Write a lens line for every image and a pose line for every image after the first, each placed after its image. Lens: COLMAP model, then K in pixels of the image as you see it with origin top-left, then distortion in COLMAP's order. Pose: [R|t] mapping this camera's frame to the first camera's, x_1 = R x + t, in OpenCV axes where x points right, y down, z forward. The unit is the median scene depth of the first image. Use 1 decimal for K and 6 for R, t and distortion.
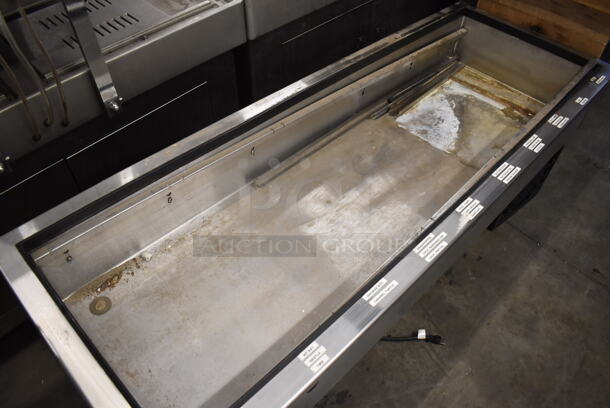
lens RADIAL K [[473.1, 0, 304.9], [0, 473.1, 203.4], [0, 0, 1]] dist [-0.094188, 0.013391]
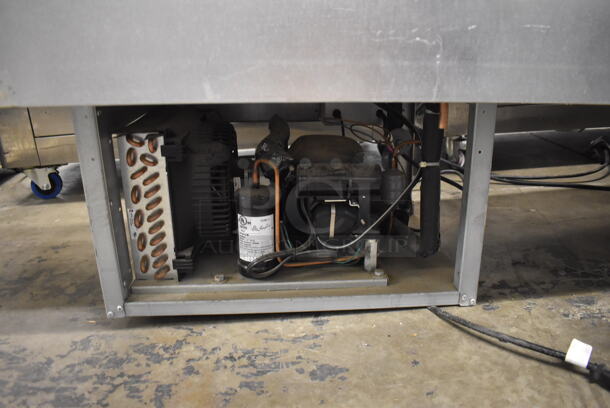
lens RADIAL K [[473.1, 0, 306.0], [0, 473.1, 202.9], [0, 0, 1]] dist [-0.094188, 0.013391]
pose [[0.757375, 0.173024, -0.629639, 0.296058], [-0.454517, 0.832004, -0.318093, 0.404175], [0.468824, 0.527098, 0.708782, 0.552599]]
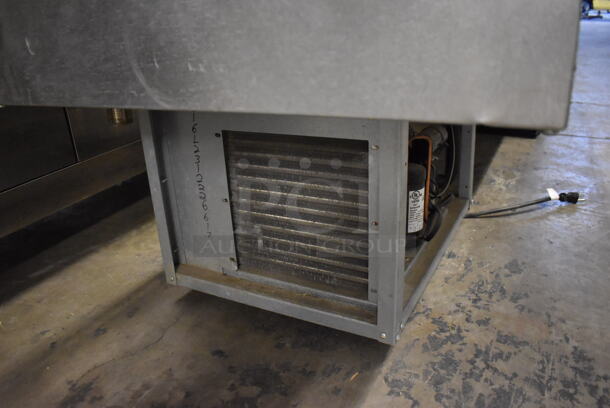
lens RADIAL K [[473.1, 0, 305.5], [0, 473.1, 203.8], [0, 0, 1]] dist [-0.094188, 0.013391]
pose [[0.950275, -0.185253, 0.250319, -0.297557], [0.277702, 0.867855, -0.411958, 0.485083], [-0.140924, 0.460987, 0.876146, 0.435699]]
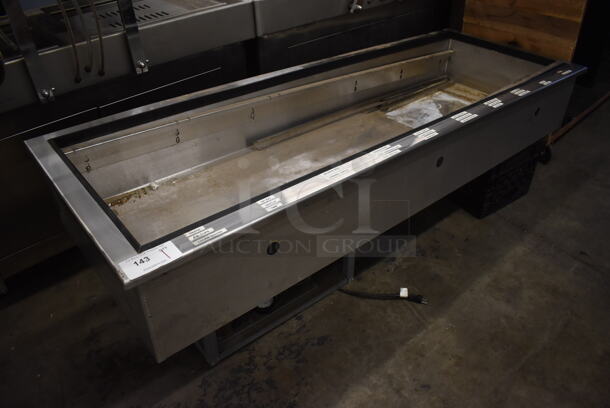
lens RADIAL K [[473.1, 0, 305.2], [0, 473.1, 205.3], [0, 0, 1]] dist [-0.094188, 0.013391]
pose [[0.996033, 0.022847, -0.085996, 0.116125], [-0.040306, 0.977481, -0.207138, 0.317604], [0.079327, 0.209782, 0.974525, -0.085397]]
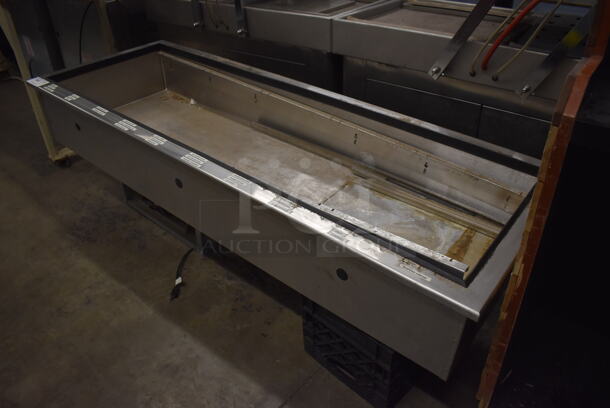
lens RADIAL K [[473.1, 0, 305.2], [0, 473.1, 200.3], [0, 0, 1]] dist [-0.094188, 0.013391]
pose [[0.093765, 0.538492, -0.837398, 1.147715], [-0.727374, 0.611369, 0.311698, -0.434484], [0.679806, 0.579875, 0.449010, 0.579588]]
